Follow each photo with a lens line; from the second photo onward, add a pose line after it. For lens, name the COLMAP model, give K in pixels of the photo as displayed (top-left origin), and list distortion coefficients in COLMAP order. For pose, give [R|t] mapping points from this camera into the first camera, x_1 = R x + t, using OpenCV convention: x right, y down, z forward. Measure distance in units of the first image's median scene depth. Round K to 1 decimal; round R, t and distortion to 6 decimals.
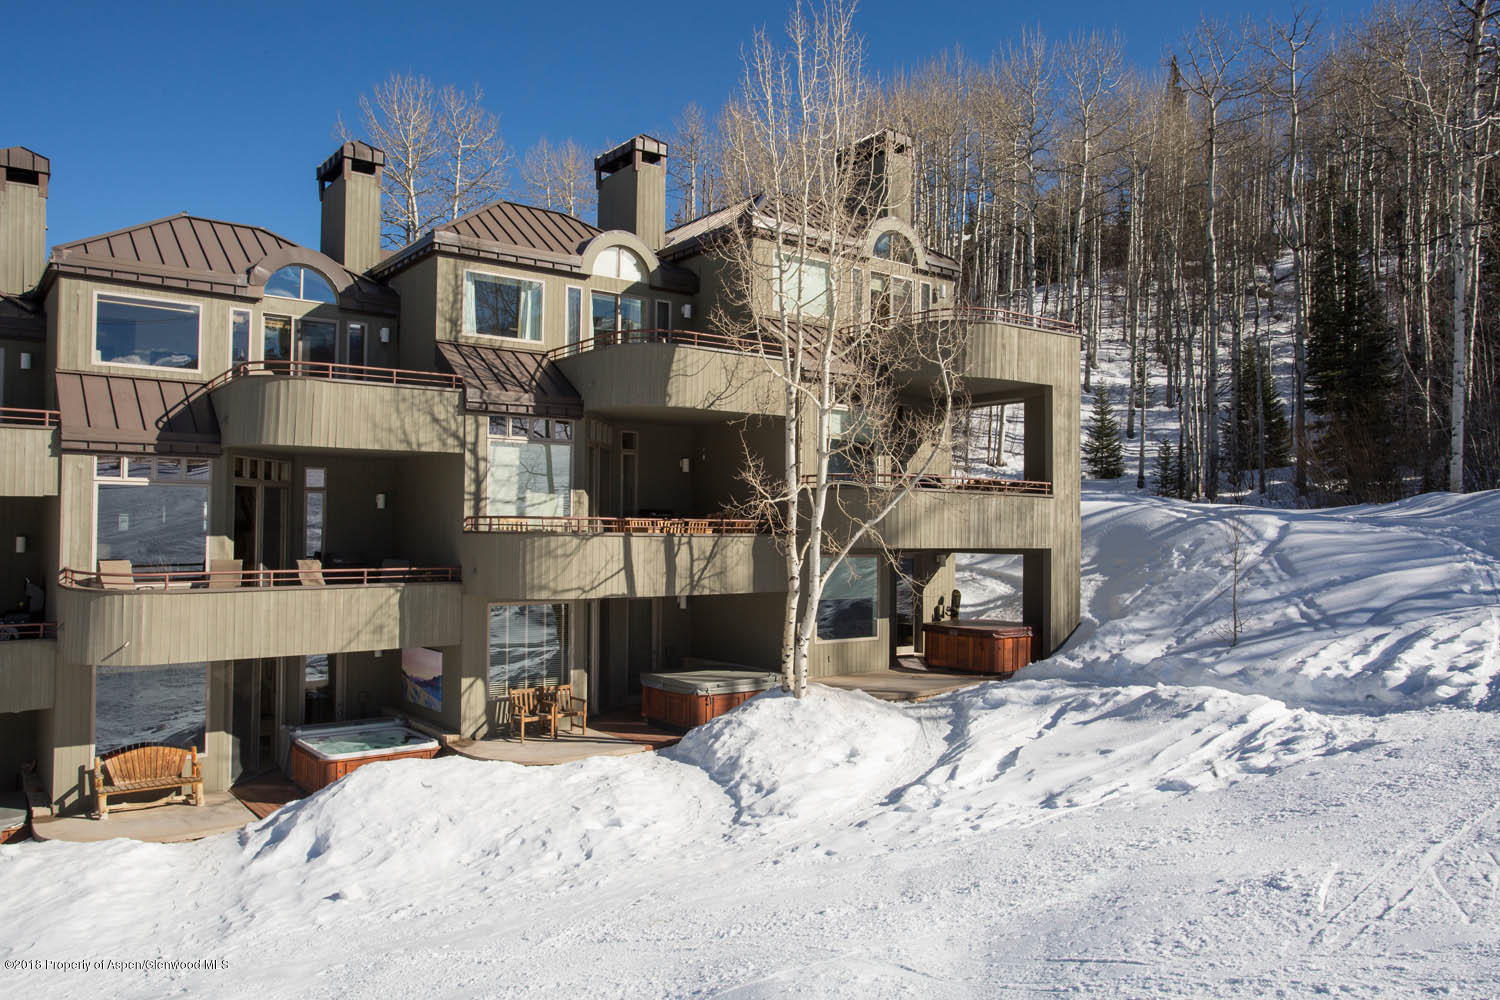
lens RADIAL K [[1086.3, 0, 750.9], [0, 1086.3, 496.6], [0, 0, 1]] dist [-0.045925, 0.062932]
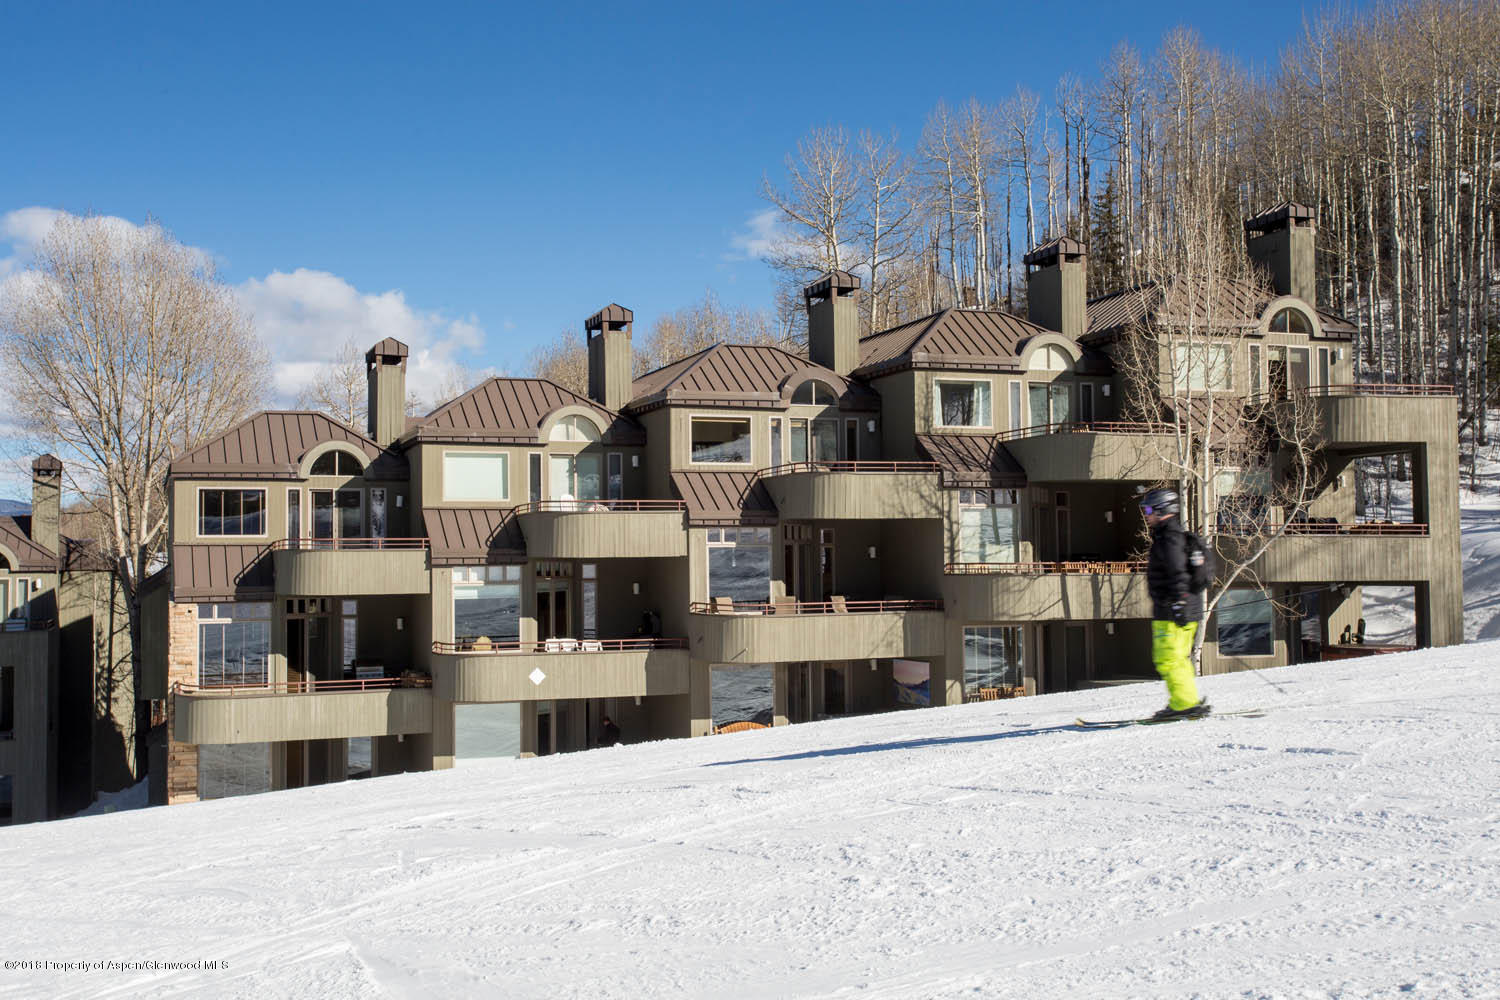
lens RADIAL K [[1644.6, 0, 745.0], [0, 1644.6, 505.7], [0, 0, 1]] dist [0.039556, 0.000000]
pose [[0.955670, -0.029455, -0.292963, 0.113228], [0.027414, 0.999563, -0.011070, -0.039610], [0.293161, 0.002548, 0.956060, -1.103363]]
